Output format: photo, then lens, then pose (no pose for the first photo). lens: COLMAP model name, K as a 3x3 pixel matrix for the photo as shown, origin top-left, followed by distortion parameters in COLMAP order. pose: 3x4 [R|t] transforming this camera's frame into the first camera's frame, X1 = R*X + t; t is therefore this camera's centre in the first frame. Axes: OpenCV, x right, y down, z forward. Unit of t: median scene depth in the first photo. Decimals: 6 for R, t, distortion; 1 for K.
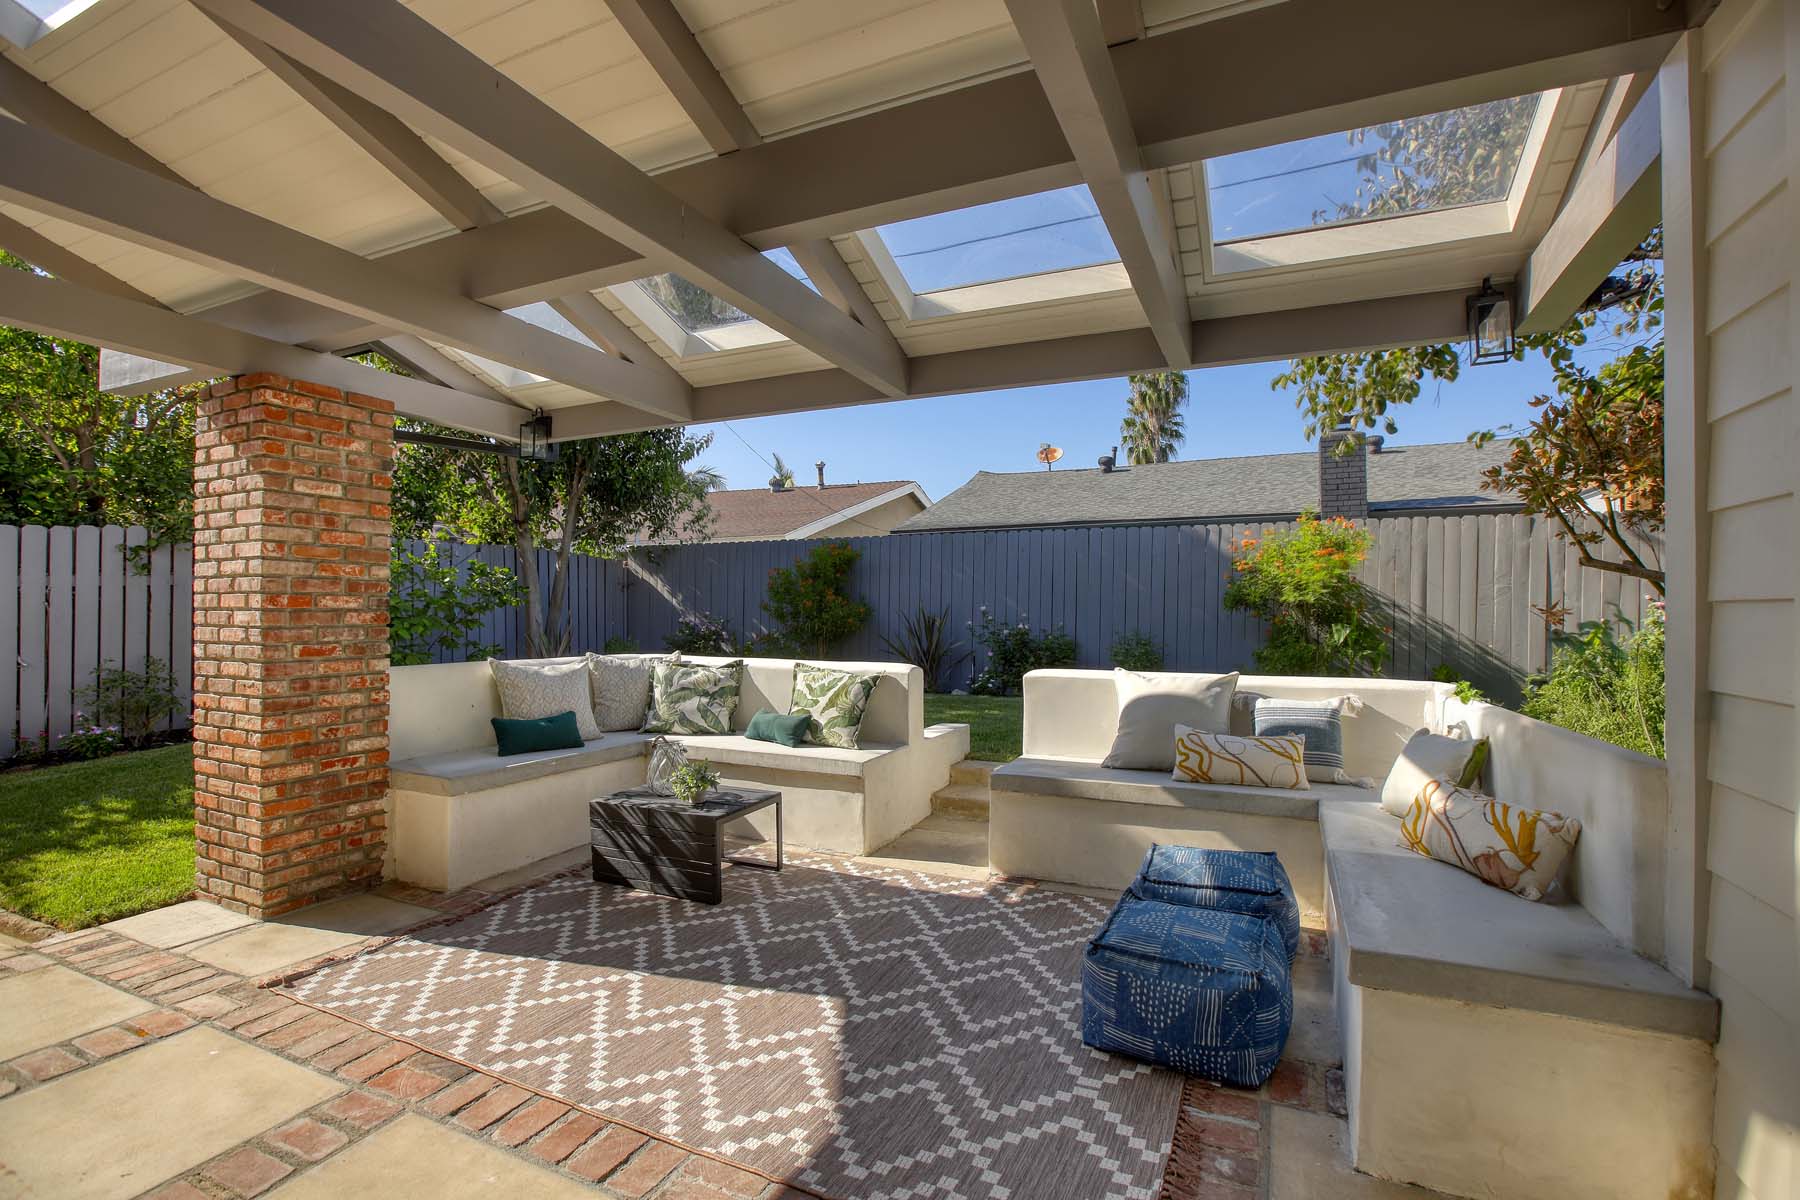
lens RADIAL K [[817.1, 0, 896.8], [0, 817.1, 609.1], [0, 0, 1]] dist [-0.061307, 0.021568]
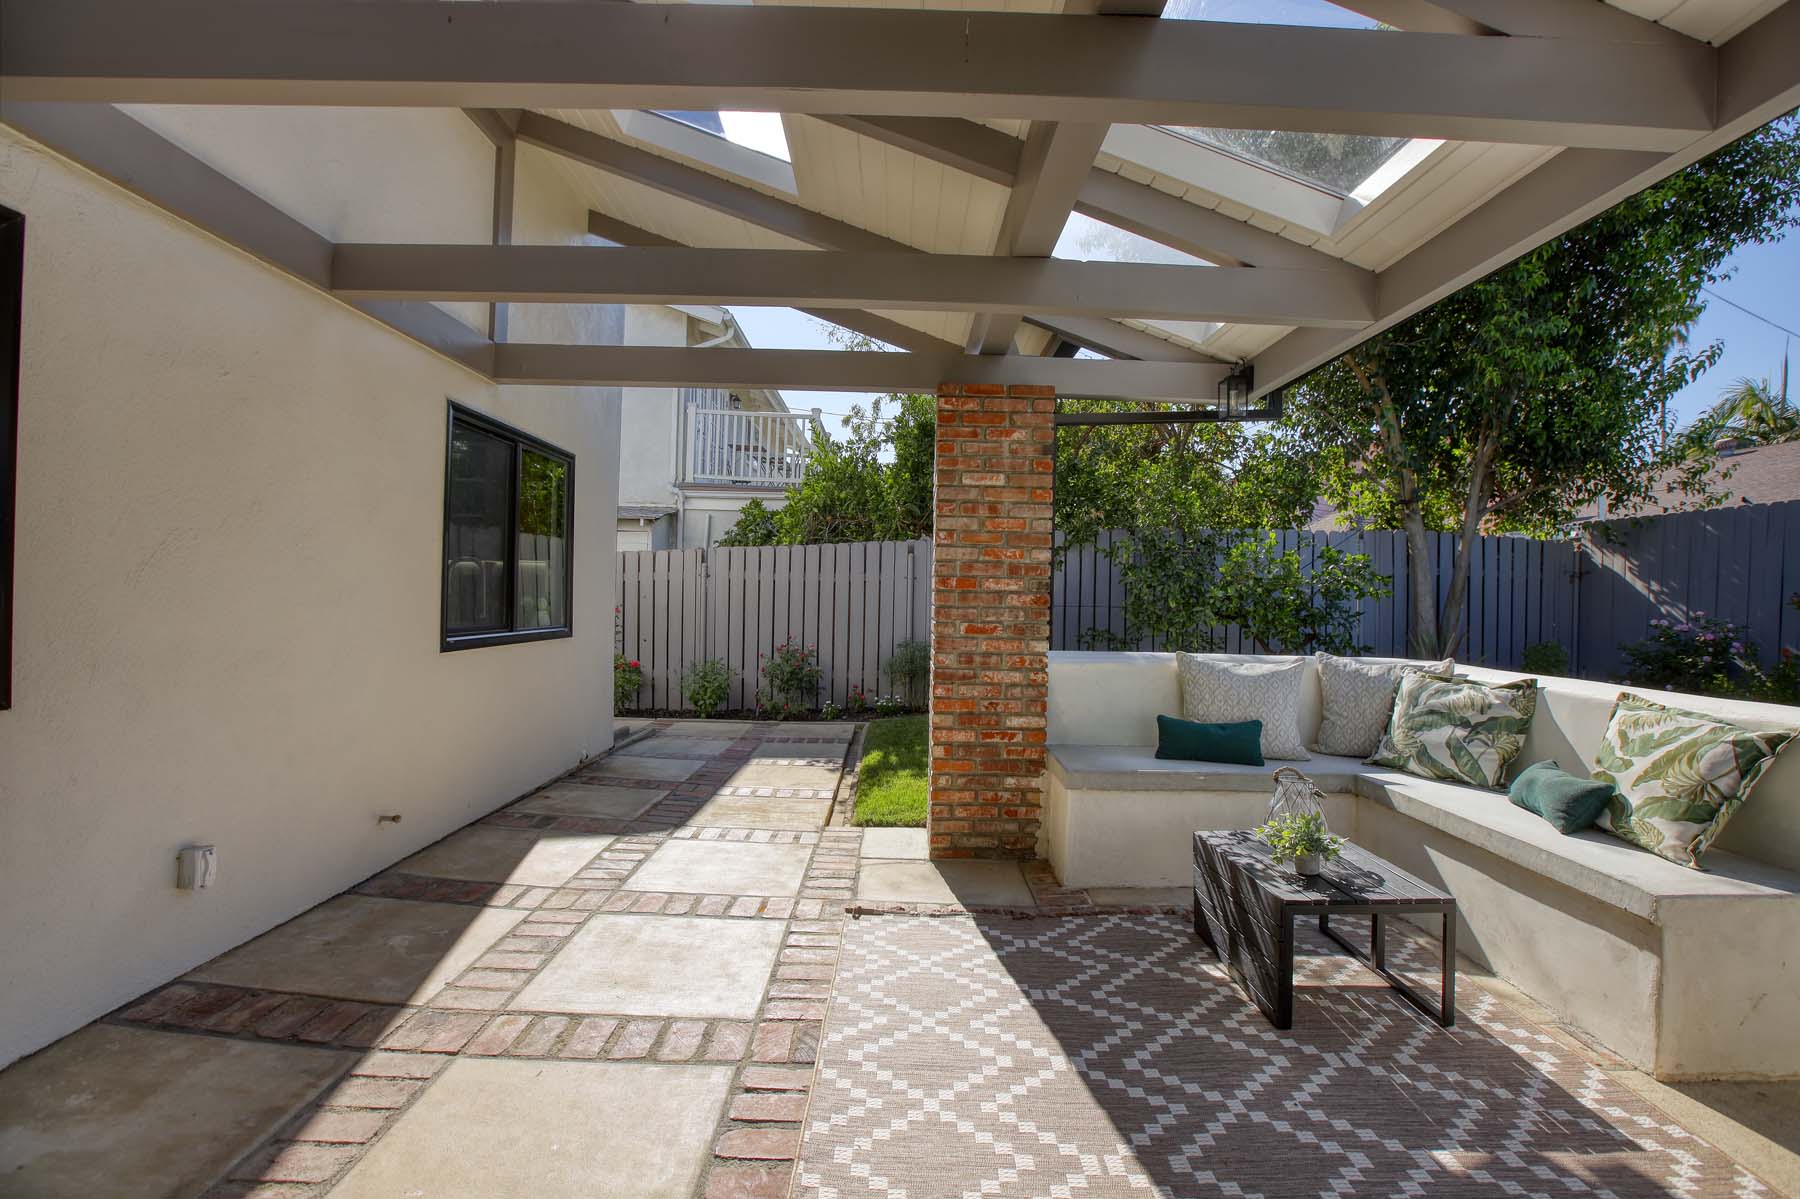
lens RADIAL K [[817.1, 0, 896.8], [0, 817.1, 608.6], [0, 0, 1]] dist [-0.061307, 0.021568]
pose [[0.421390, 0.018818, -0.906684, 0.225545], [-0.017142, 0.999771, 0.012783, 0.011544], [0.906718, 0.010156, 0.421616, 0.406454]]
